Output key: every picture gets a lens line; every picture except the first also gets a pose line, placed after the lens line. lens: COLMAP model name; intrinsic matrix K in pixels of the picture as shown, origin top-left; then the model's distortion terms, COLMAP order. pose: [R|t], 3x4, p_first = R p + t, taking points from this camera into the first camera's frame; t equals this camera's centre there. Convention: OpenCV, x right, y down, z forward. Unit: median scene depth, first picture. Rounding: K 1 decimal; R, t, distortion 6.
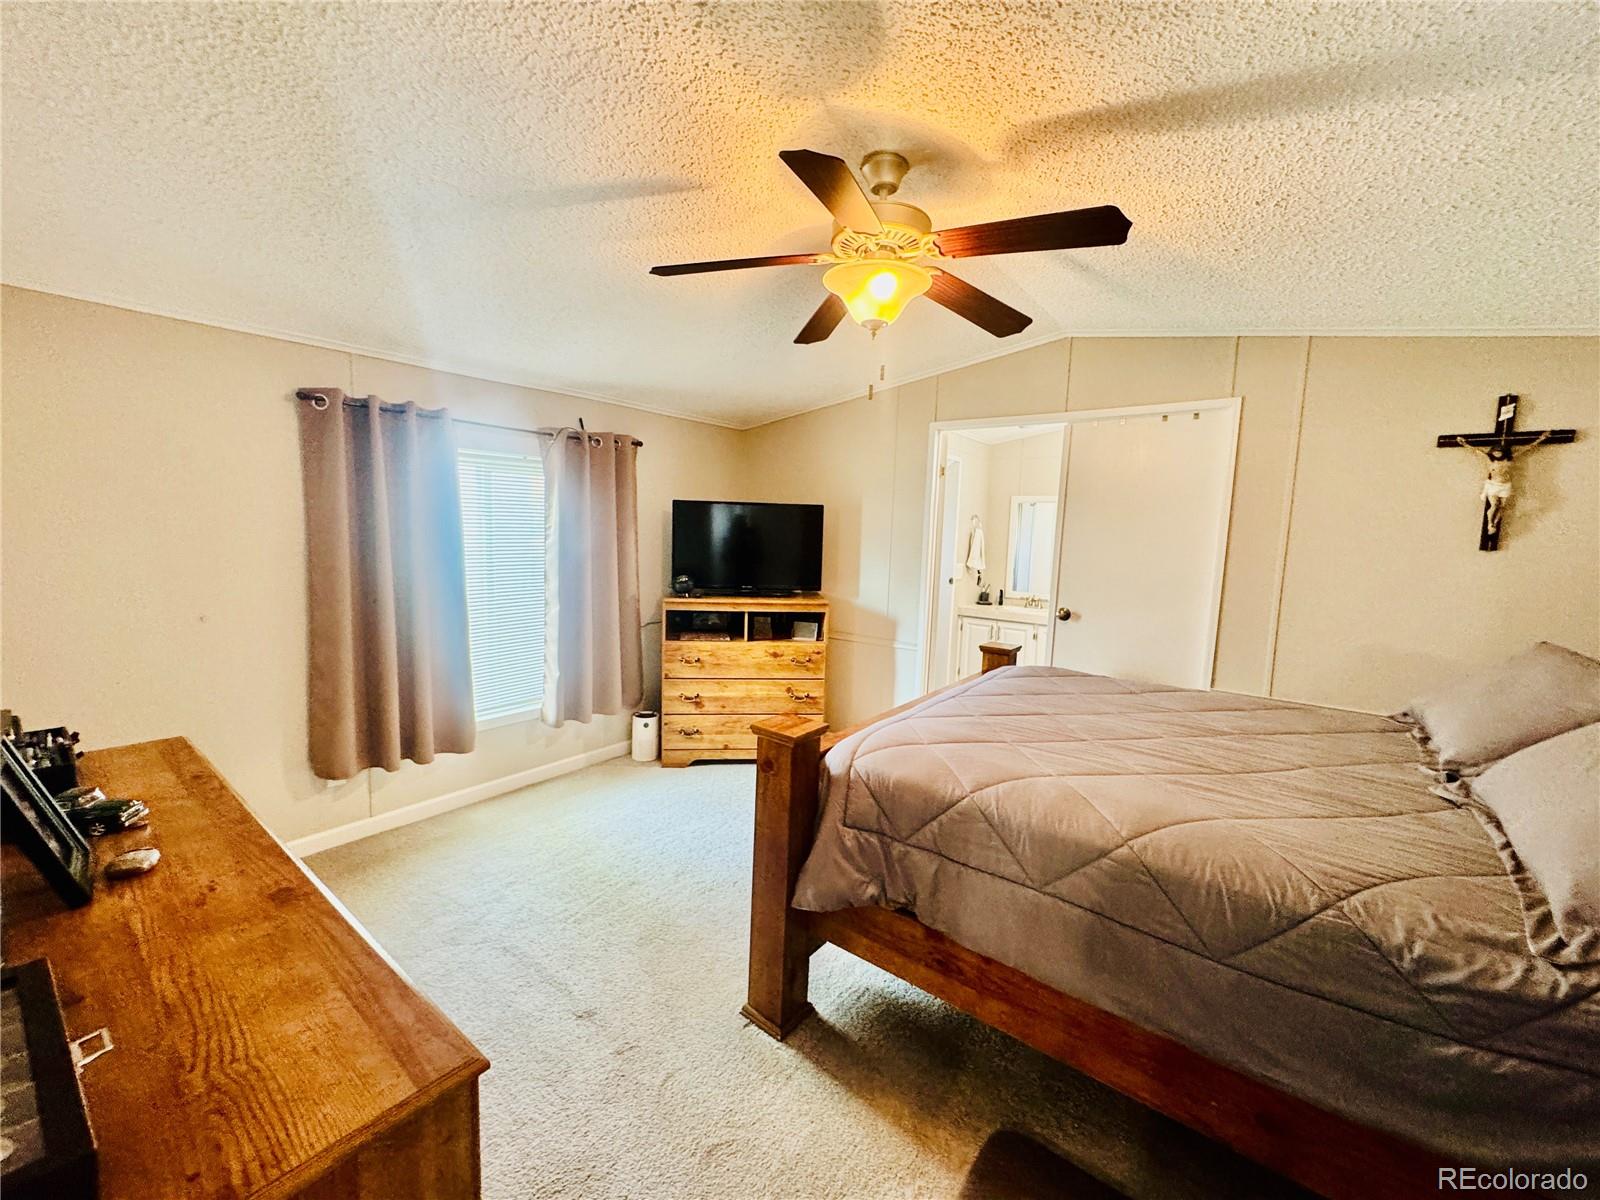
lens RADIAL K [[636.5, 0, 796.8], [0, 636.5, 595.5], [0, 0, 1]] dist [-0.002044, -0.000196]
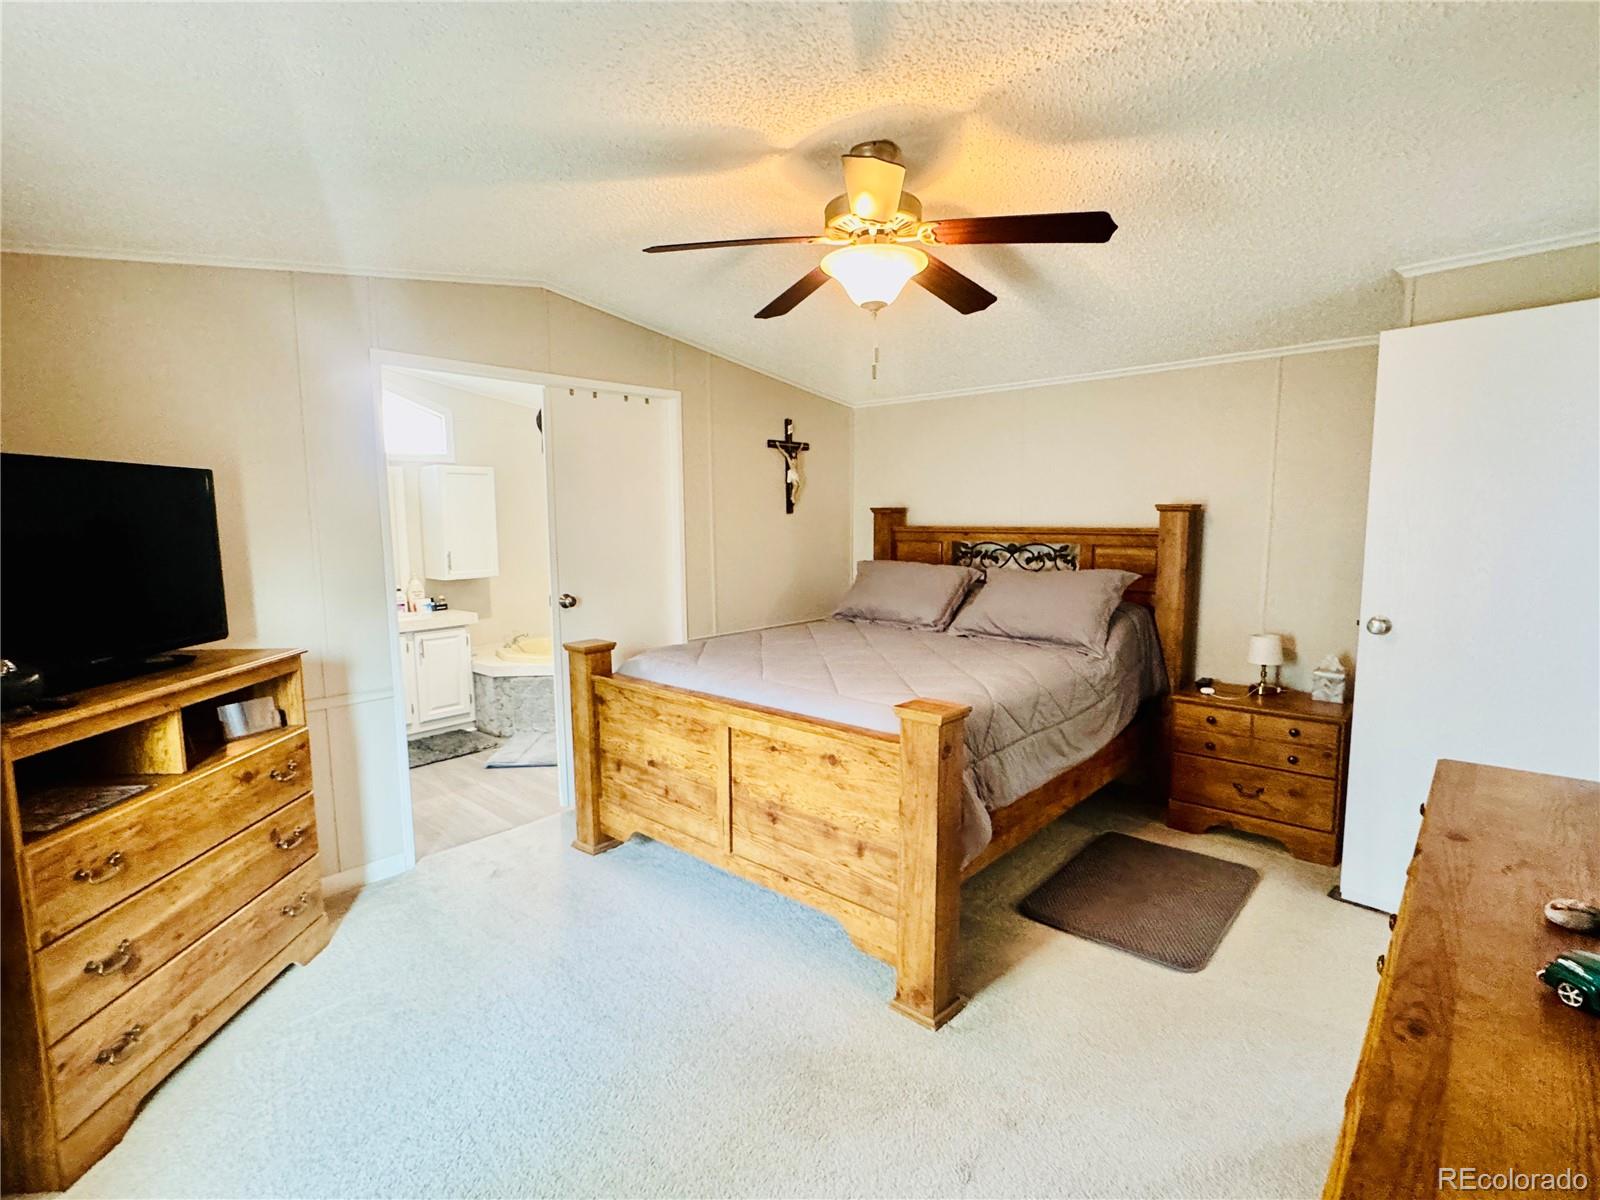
lens RADIAL K [[776.5, 0, 795.6], [0, 776.5, 598.0], [0, 0, 1]] dist [-0.006010, -0.000870]
pose [[0.078930, -0.136096, 0.987546, -0.568681], [0.120248, 0.984703, 0.126094, -0.066599], [-0.989601, 0.108798, 0.094088, 0.515029]]
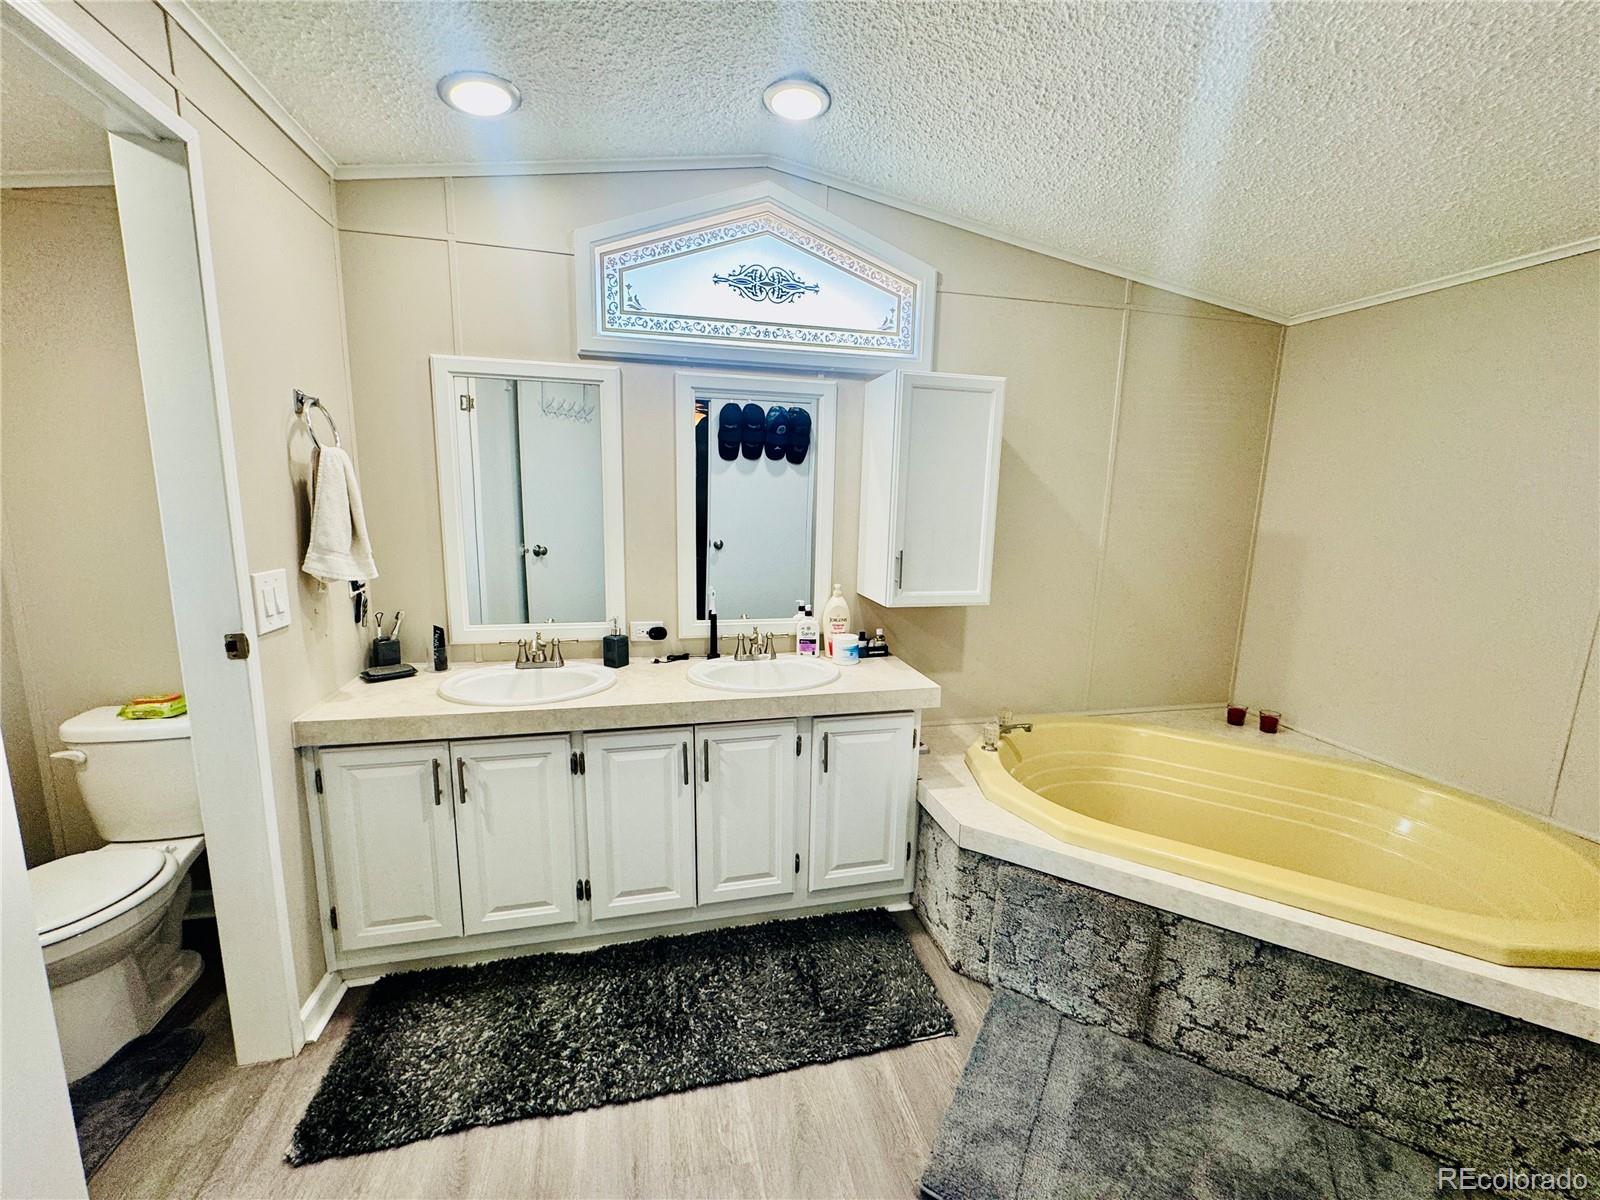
lens RADIAL K [[636.5, 0, 802.6], [0, 636.5, 596.2], [0, 0, 1]] dist [-0.002044, -0.000196]
pose [[0.617413, -0.143258, 0.773485, 0.274304], [0.073767, 0.989489, 0.124381, -0.083688], [-0.783173, -0.019737, 0.621491, 0.969669]]
